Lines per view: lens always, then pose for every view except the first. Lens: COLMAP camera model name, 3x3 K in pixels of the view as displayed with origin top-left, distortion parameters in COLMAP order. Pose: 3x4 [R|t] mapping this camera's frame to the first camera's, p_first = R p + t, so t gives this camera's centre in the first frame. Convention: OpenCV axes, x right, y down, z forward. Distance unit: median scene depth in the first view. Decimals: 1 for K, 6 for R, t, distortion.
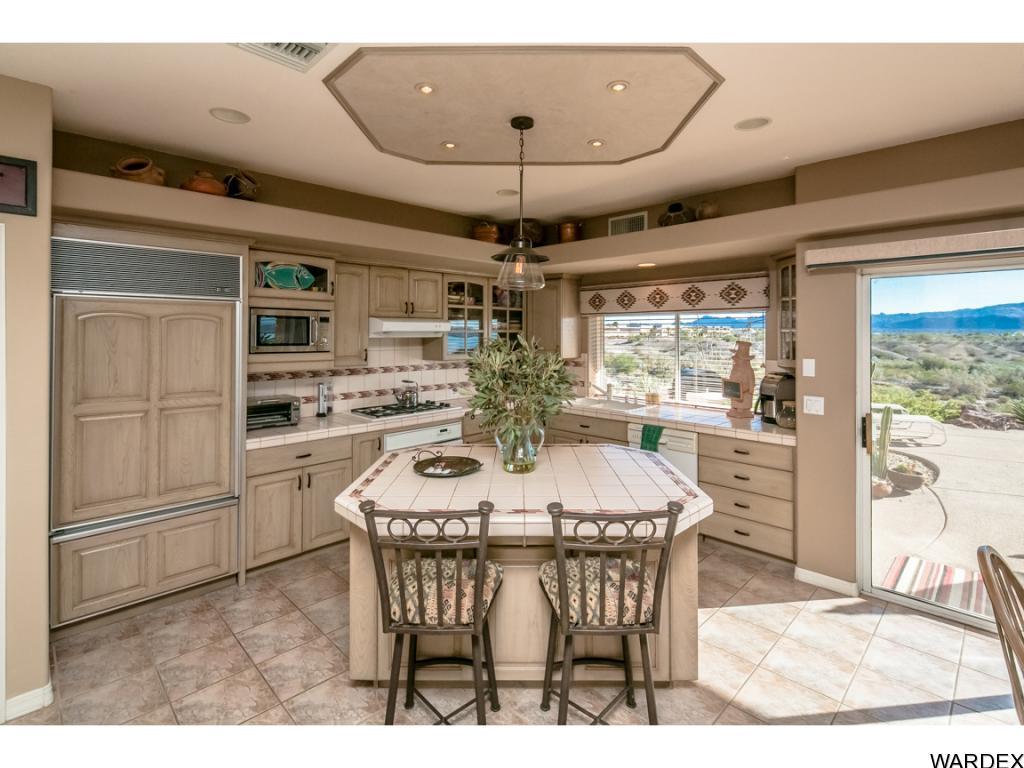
lens RADIAL K [[489.9, 0, 515.8], [0, 489.9, 330.0], [0, 0, 1]] dist [-0.000616, -0.000681]
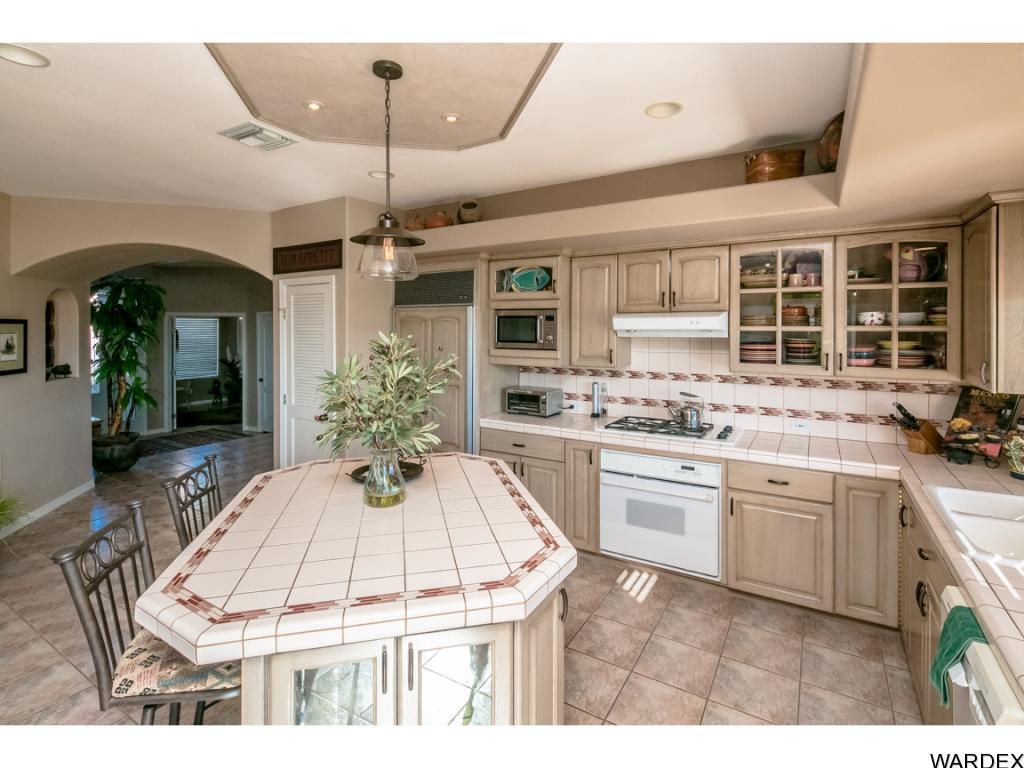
lens RADIAL K [[491.4, 0, 510.7], [0, 491.4, 336.7], [0, 0, 1]] dist [0.000239, -0.010122]
pose [[0.233671, 0.016767, -0.972171, 0.514514], [0.006021, 0.999807, 0.018691, -0.001708], [0.972297, -0.010221, 0.233525, 0.614473]]
